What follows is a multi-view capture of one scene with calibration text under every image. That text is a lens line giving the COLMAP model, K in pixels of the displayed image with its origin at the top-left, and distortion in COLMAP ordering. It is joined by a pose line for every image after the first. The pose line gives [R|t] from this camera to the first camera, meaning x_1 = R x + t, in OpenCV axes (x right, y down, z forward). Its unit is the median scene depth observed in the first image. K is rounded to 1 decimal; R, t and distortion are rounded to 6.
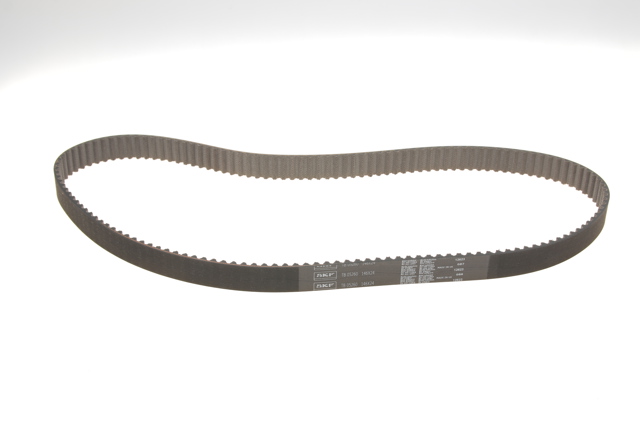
lens RADIAL K [[1035.9, 0, 319.8], [0, 1035.9, 213.0], [0, 0, 1]] dist [0.027418, 0.000000]
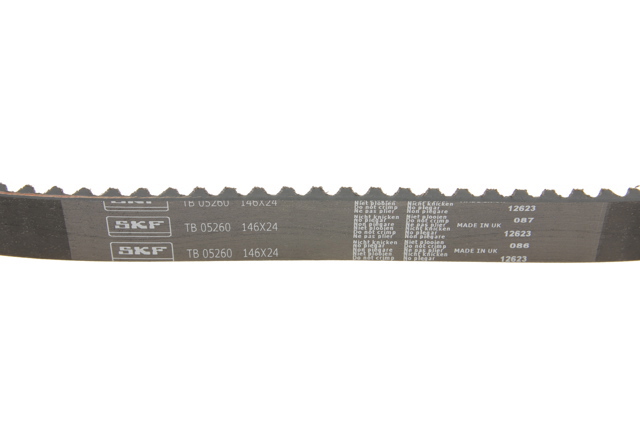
lens RADIAL K [[1480.7, 0, 320.2], [0, 1480.7, 212.9], [0, 0, 1]] dist [-0.096941, 0.000000]
pose [[0.996611, 0.068113, -0.046129, 0.090286], [-0.059652, 0.984502, 0.164914, -0.031399], [0.056647, -0.161604, 0.985229, 0.504047]]
